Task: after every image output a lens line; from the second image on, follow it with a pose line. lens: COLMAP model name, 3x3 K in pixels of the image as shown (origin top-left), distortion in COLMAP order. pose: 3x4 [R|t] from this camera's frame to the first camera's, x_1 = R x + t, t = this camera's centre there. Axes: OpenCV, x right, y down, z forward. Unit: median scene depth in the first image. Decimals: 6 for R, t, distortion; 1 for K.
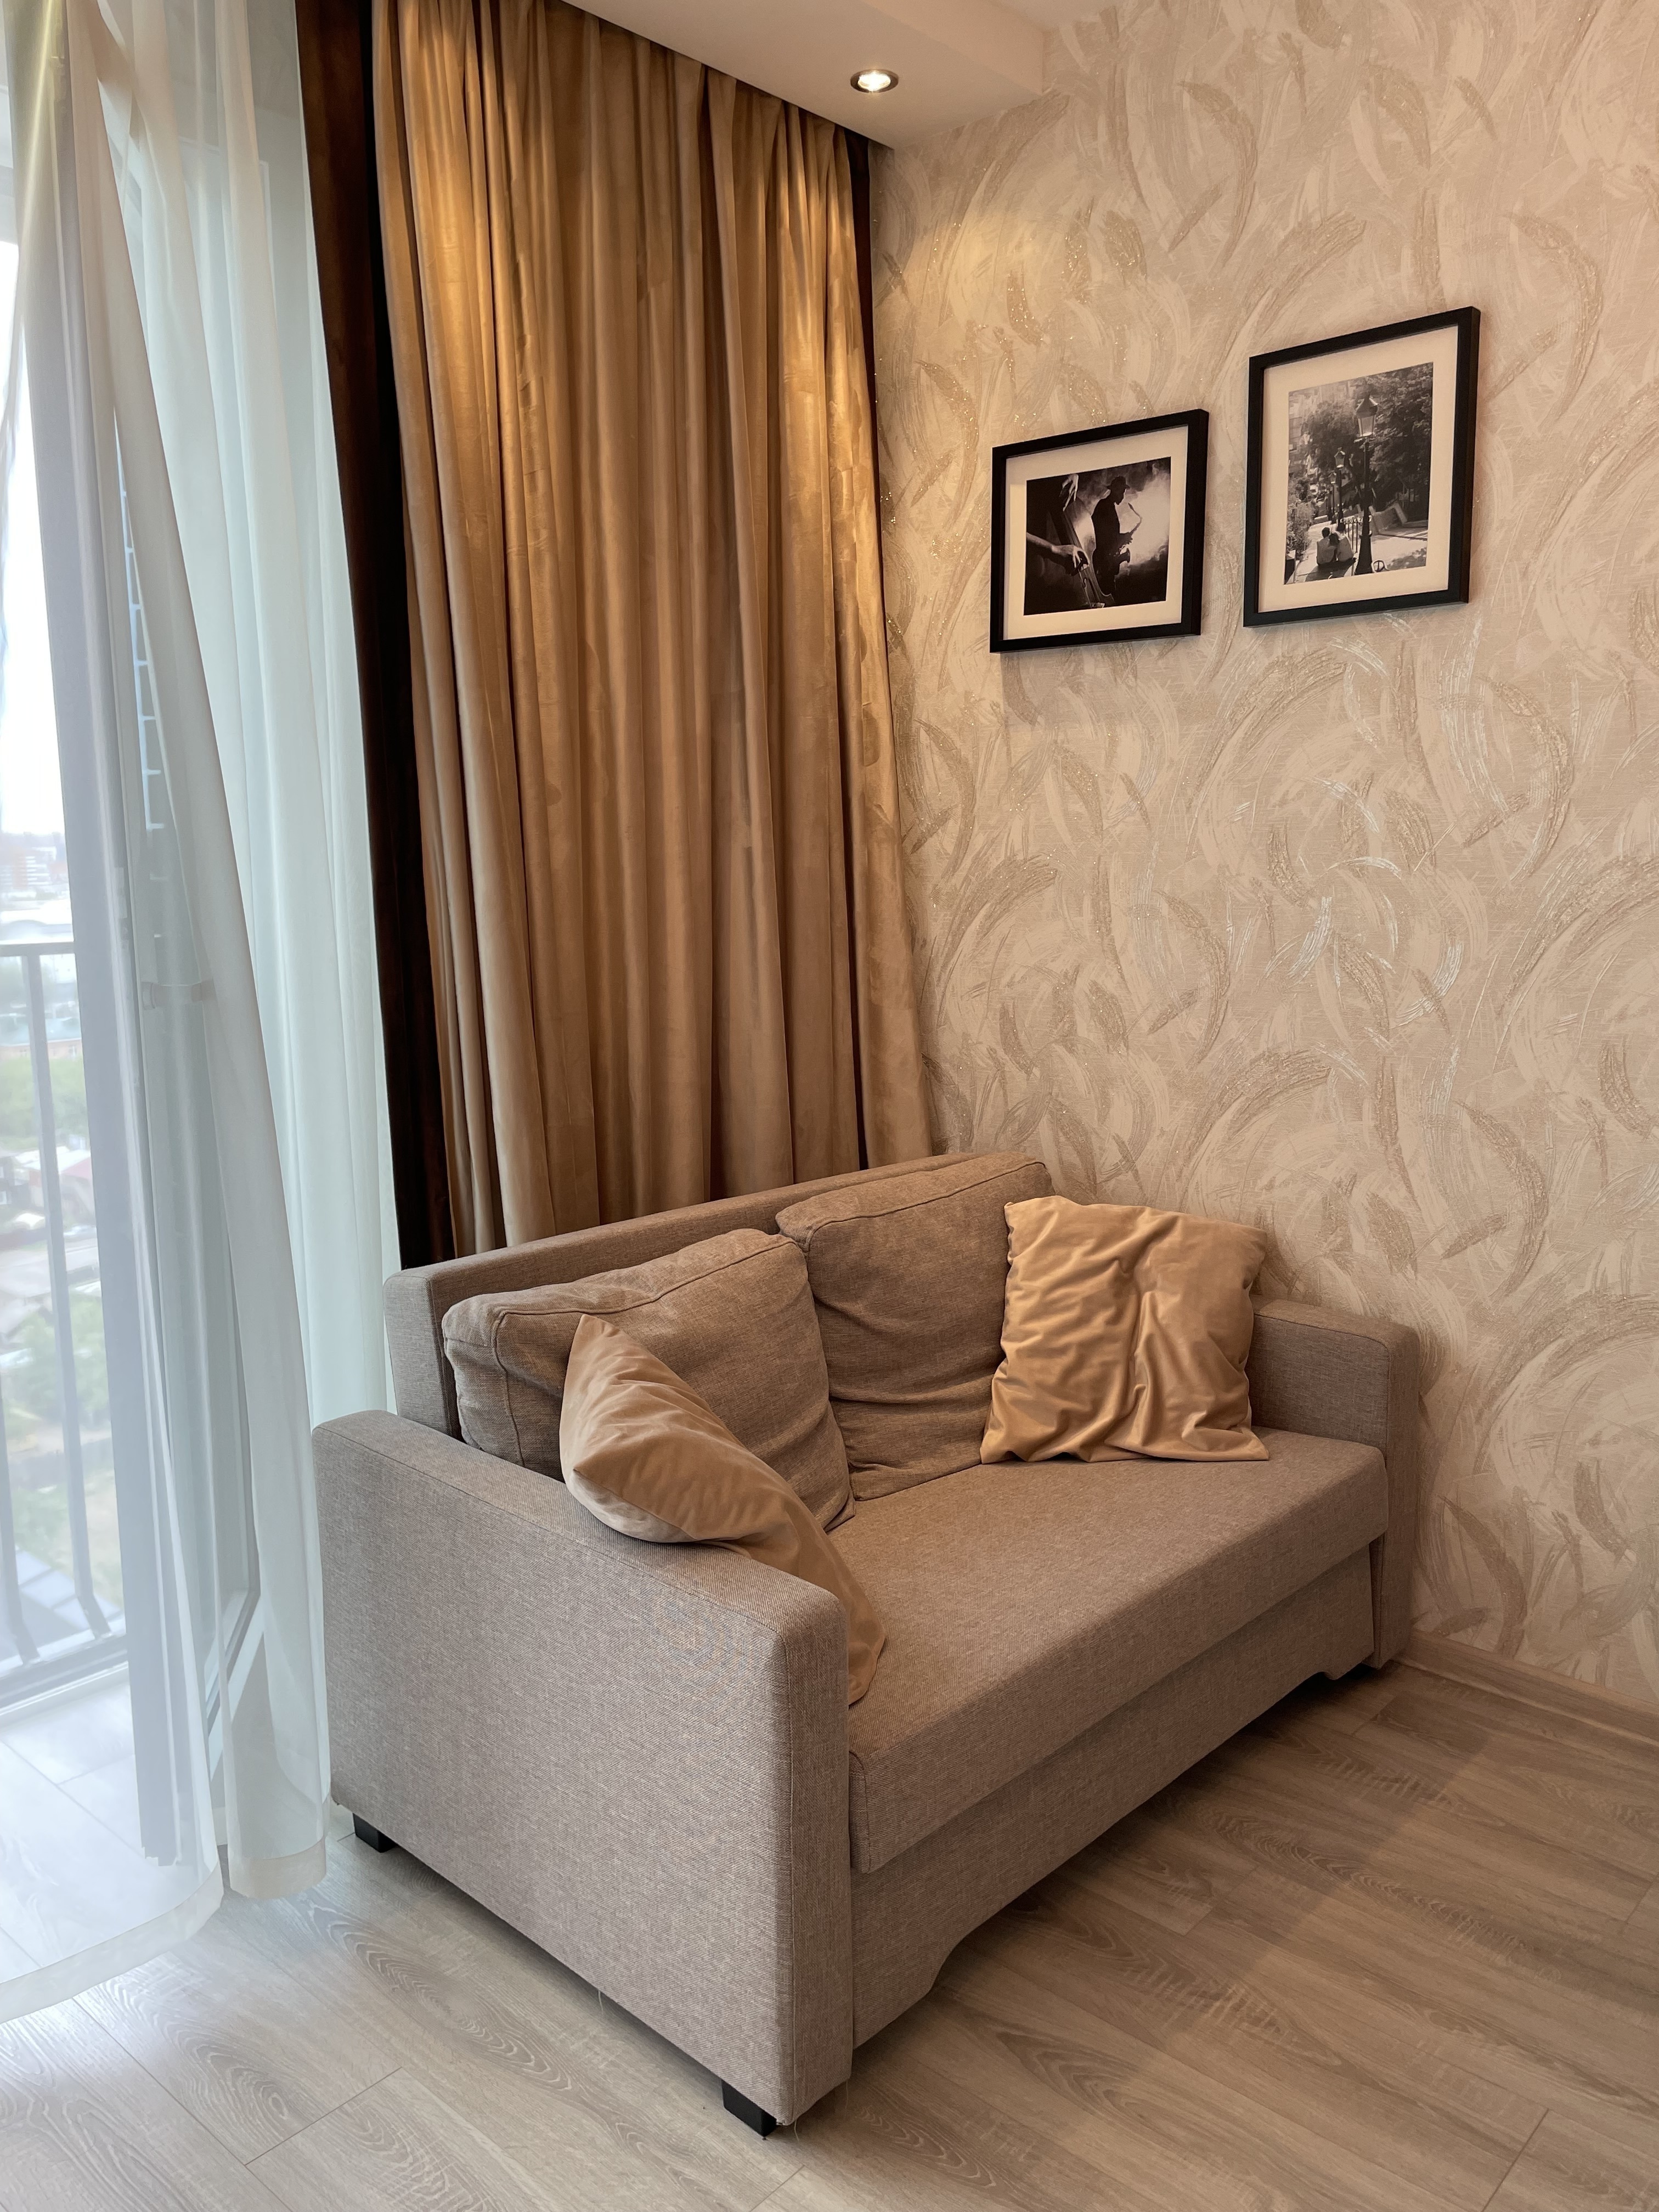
lens RADIAL K [[1683.4, 0, 821.6], [0, 1683.4, 1106.4], [0, 0, 1]] dist [0.091746, -0.125431]
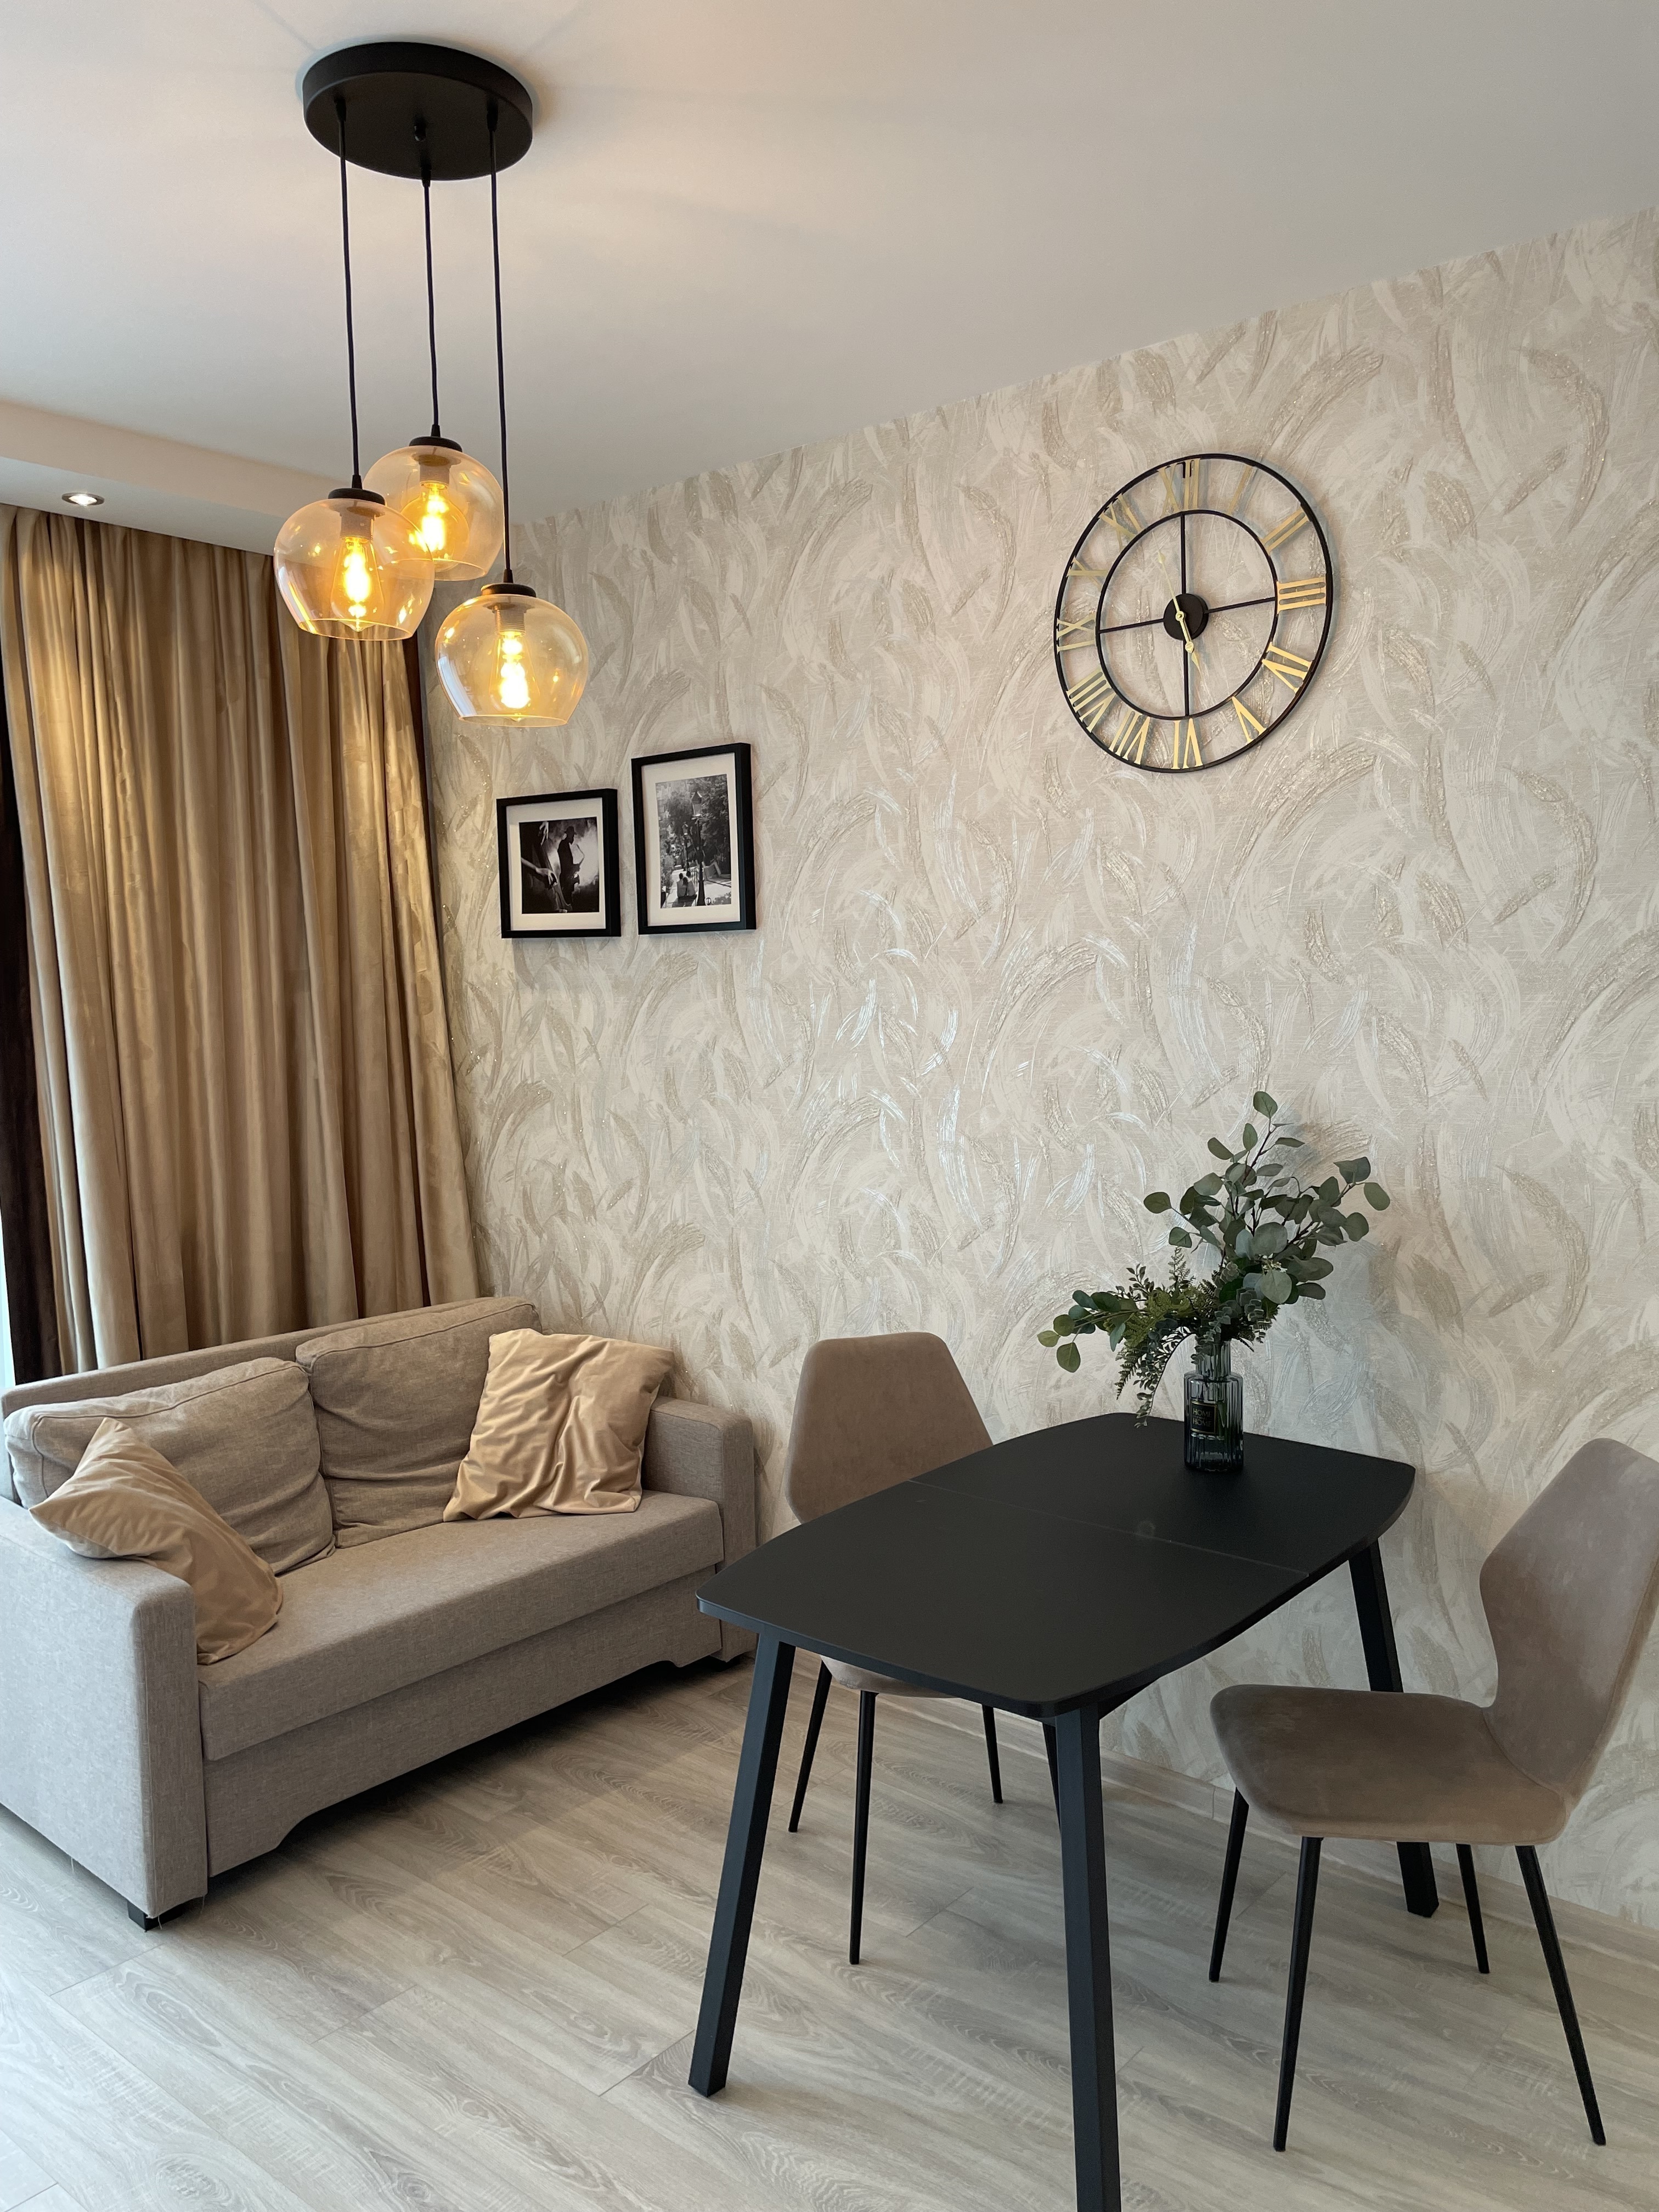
lens RADIAL K [[1685.4, 0, 832.5], [0, 1685.4, 1101.1], [0, 0, 1]] dist [0.111292, -0.150184]
pose [[0.999459, -0.009819, 0.031401, 0.381241], [0.012178, 0.997046, -0.075840, -0.027699], [-0.030563, 0.076182, 0.996625, -0.459462]]
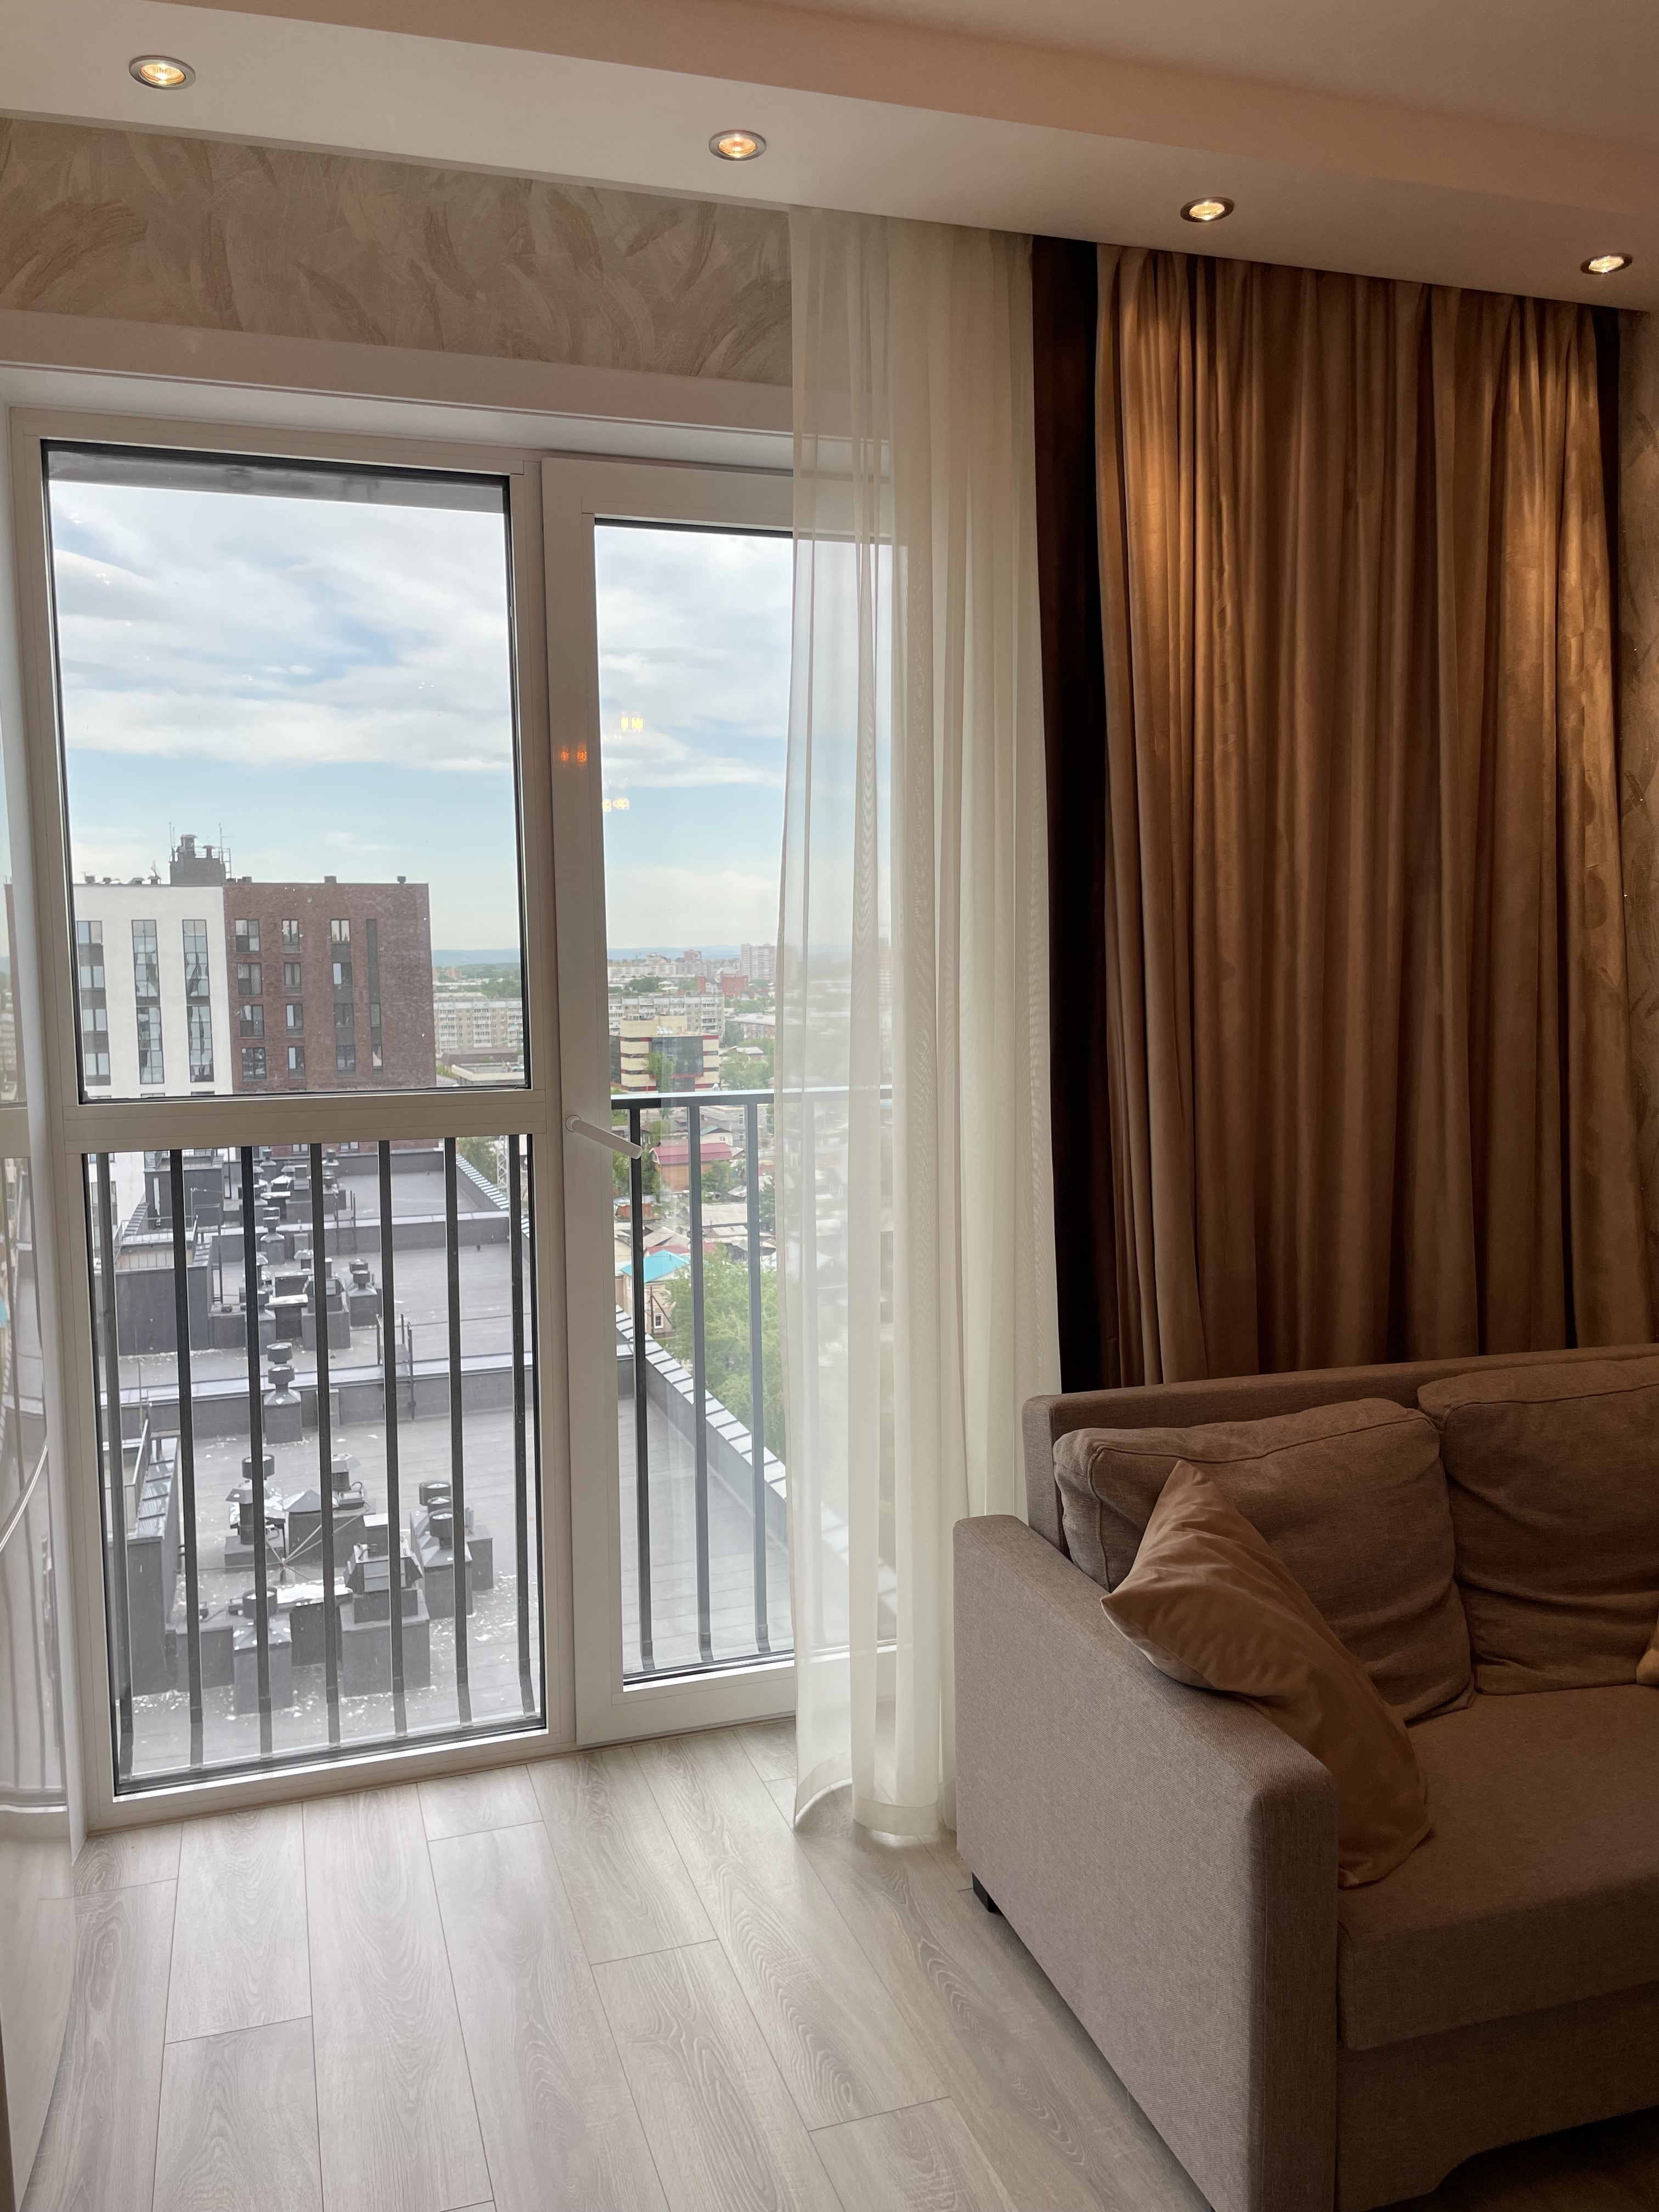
lens RADIAL K [[1683.4, 0, 821.6], [0, 1683.4, 1106.4], [0, 0, 1]] dist [0.091746, -0.125431]
pose [[0.869496, 0.043107, -0.492056, 0.155652], [-0.072107, 0.996590, -0.040111, -0.036394], [0.488649, 0.070357, 0.869639, -0.065614]]
